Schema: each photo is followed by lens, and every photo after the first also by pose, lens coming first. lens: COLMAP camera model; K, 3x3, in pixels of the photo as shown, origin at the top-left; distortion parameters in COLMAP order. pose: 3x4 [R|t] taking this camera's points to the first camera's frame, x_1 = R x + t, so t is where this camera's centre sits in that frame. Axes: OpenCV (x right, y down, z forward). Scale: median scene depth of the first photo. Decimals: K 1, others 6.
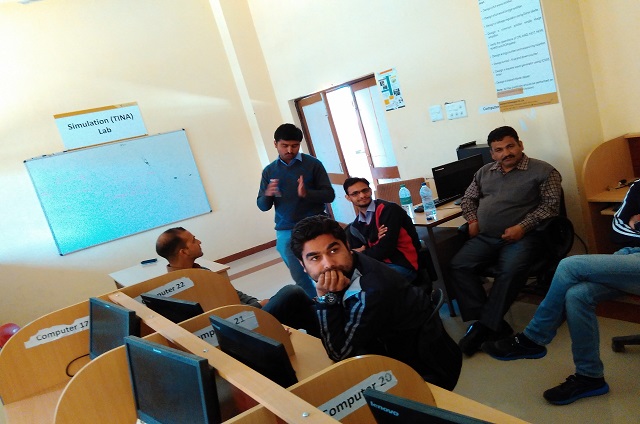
lens RADIAL K [[548.3, 0, 311.7], [0, 548.3, 229.4], [0, 0, 1]] dist [0.097365, -0.150070]
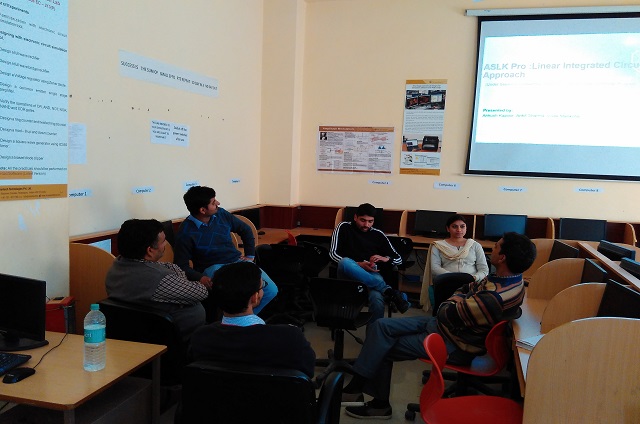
lens RADIAL K [[548.3, 0, 311.7], [0, 548.3, 229.4], [0, 0, 1]] dist [0.097365, -0.150070]
pose [[-0.638178, 0.093927, 0.764138, -0.334960], [0.237369, 0.968183, 0.079233, -0.121686], [-0.732383, 0.231948, -0.640168, 0.982732]]
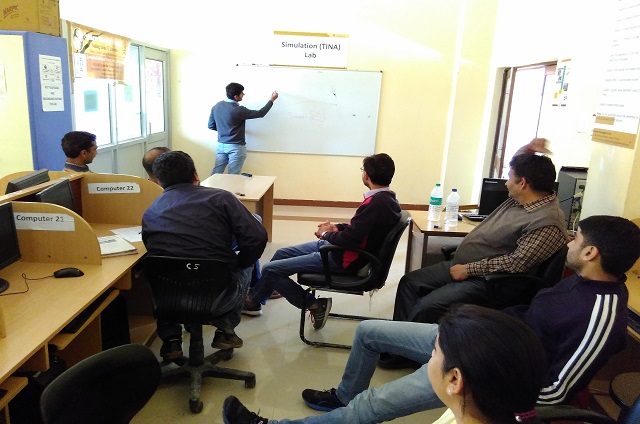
lens RADIAL K [[553.1, 0, 321.1], [0, 553.1, 227.4], [0, 0, 1]] dist [0.074290, -0.134534]
pose [[0.799364, 0.374822, -0.469602, 0.384061], [-0.325490, 0.927087, 0.185918, -0.100045], [0.505048, 0.004234, 0.863081, 0.091997]]
